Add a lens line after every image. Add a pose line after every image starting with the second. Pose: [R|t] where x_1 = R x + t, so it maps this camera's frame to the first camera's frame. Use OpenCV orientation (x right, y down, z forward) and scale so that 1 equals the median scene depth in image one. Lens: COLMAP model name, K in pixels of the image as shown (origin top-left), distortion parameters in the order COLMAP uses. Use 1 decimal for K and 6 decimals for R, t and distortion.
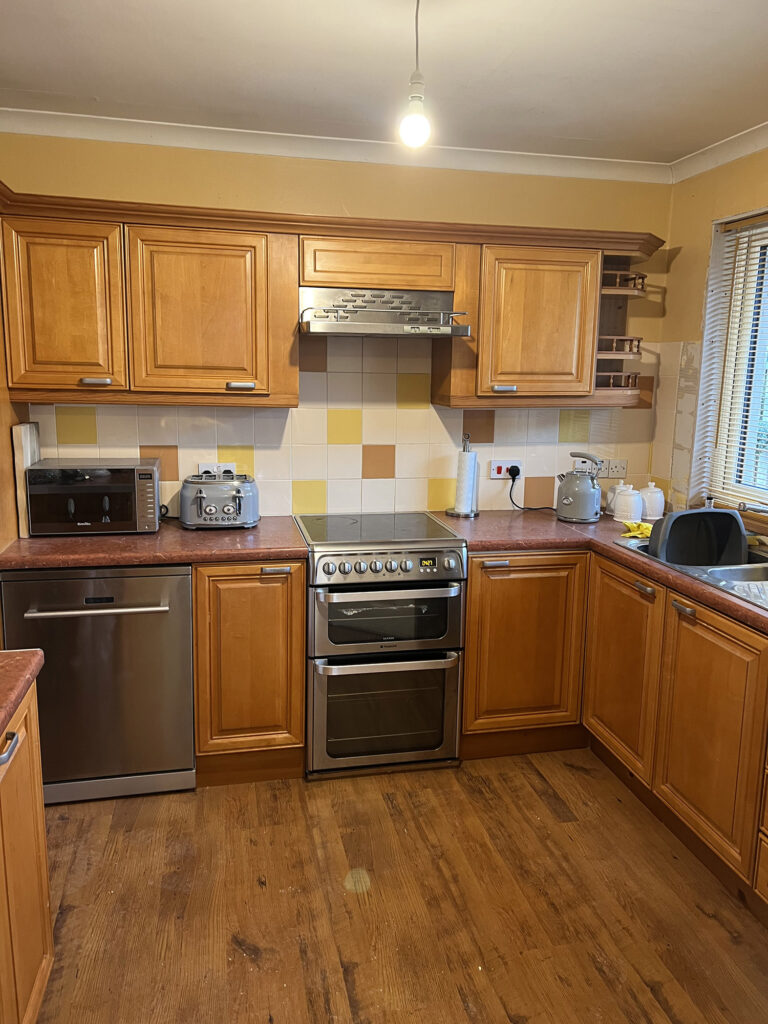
lens RADIAL K [[770.8, 0, 384.0], [0, 770.8, 512.0], [0, 0, 1]] dist [0.026952, -0.004422]
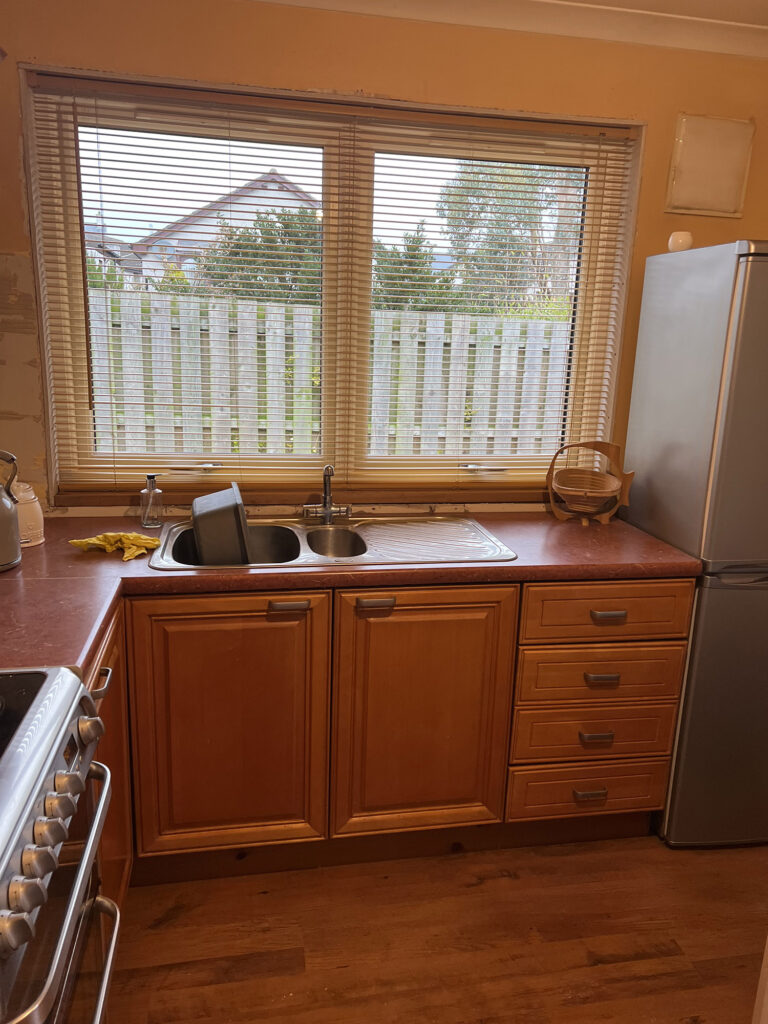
lens RADIAL K [[770.8, 0, 384.0], [0, 770.8, 512.0], [0, 0, 1]] dist [0.026952, -0.004422]
pose [[0.028012, -0.248208, 0.968302, -0.347537], [0.154863, 0.958064, 0.241103, -0.148937], [-0.987539, 0.143200, 0.065276, 0.848606]]
